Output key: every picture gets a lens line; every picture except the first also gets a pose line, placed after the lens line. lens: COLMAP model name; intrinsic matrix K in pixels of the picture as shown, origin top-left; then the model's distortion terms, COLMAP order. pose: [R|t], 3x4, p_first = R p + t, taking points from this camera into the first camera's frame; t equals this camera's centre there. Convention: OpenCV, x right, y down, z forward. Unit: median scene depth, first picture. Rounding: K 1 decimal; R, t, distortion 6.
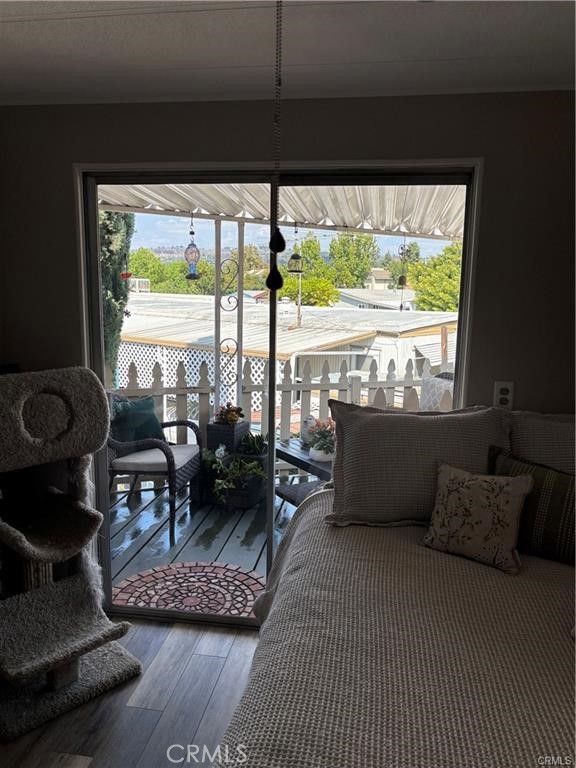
lens RADIAL K [[576.9, 0, 287.7], [0, 576.9, 379.6], [0, 0, 1]] dist [0.009306, -0.014122]
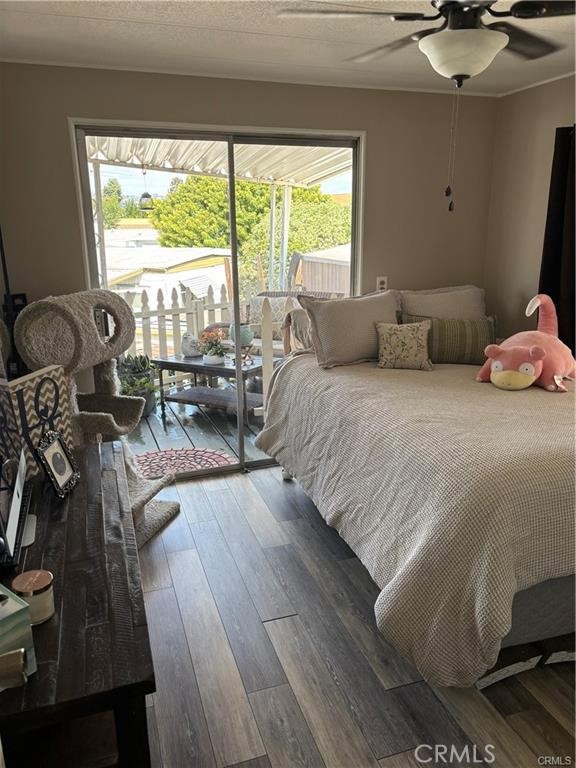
lens RADIAL K [[576.9, 0, 286.6], [0, 576.9, 387.1], [0, 0, 1]] dist [0.009306, -0.014122]
pose [[0.881525, -0.152052, 0.446984, -0.531512], [0.100966, 0.985533, 0.136130, 0.052288], [-0.461216, -0.074872, 0.884123, -0.273686]]
